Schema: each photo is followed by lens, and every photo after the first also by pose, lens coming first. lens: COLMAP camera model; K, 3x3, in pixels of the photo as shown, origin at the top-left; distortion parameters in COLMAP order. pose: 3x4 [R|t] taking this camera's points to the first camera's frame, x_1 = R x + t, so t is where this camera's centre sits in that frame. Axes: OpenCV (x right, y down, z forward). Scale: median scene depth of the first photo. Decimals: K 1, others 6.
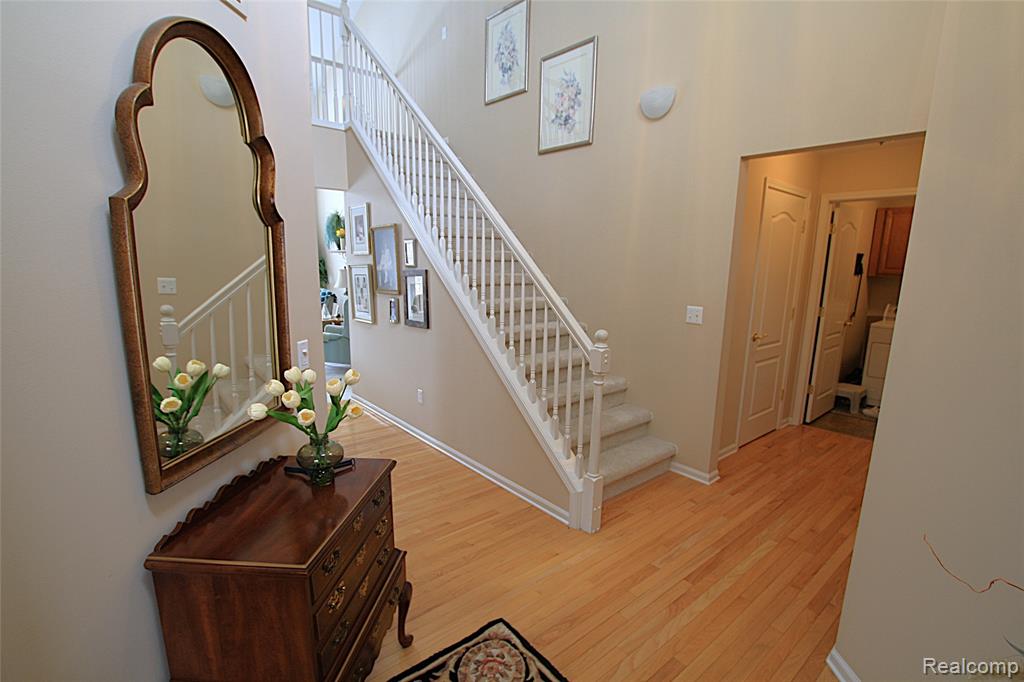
lens RADIAL K [[470.1, 0, 512.7], [0, 470.1, 342.0], [0, 0, 1]] dist [-0.001614, -0.000042]
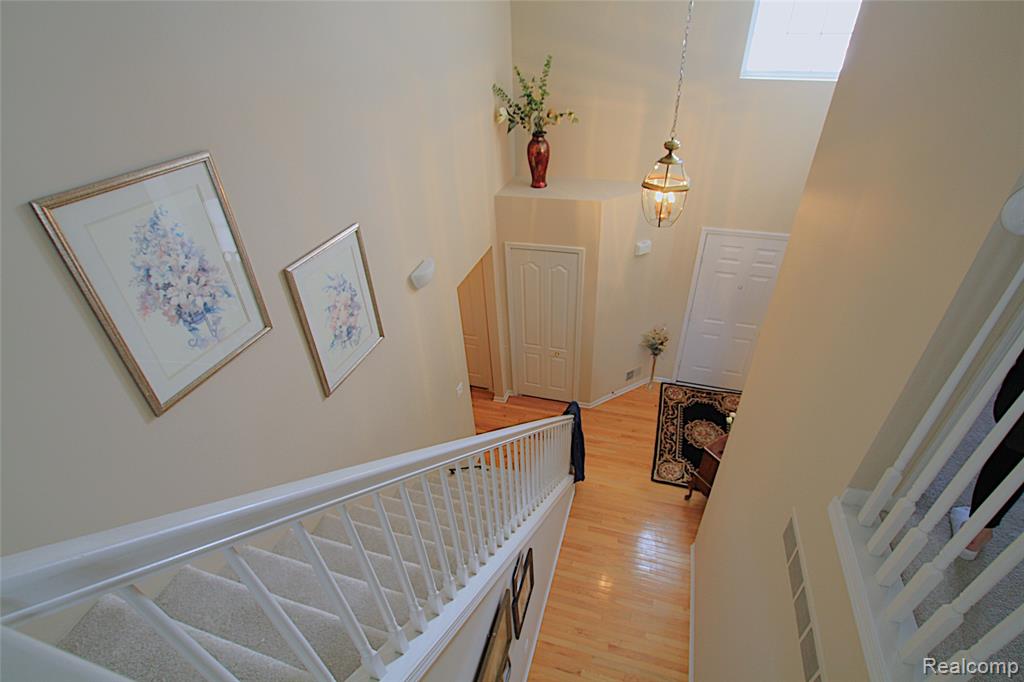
lens RADIAL K [[470.1, 0, 517.0], [0, 470.1, 345.4], [0, 0, 1]] dist [-0.001614, -0.000042]
pose [[-0.543255, -0.486874, 0.683979, -0.506428], [0.168192, 0.735053, 0.656817, -0.873657], [-0.822549, 0.471858, -0.317433, 1.024758]]
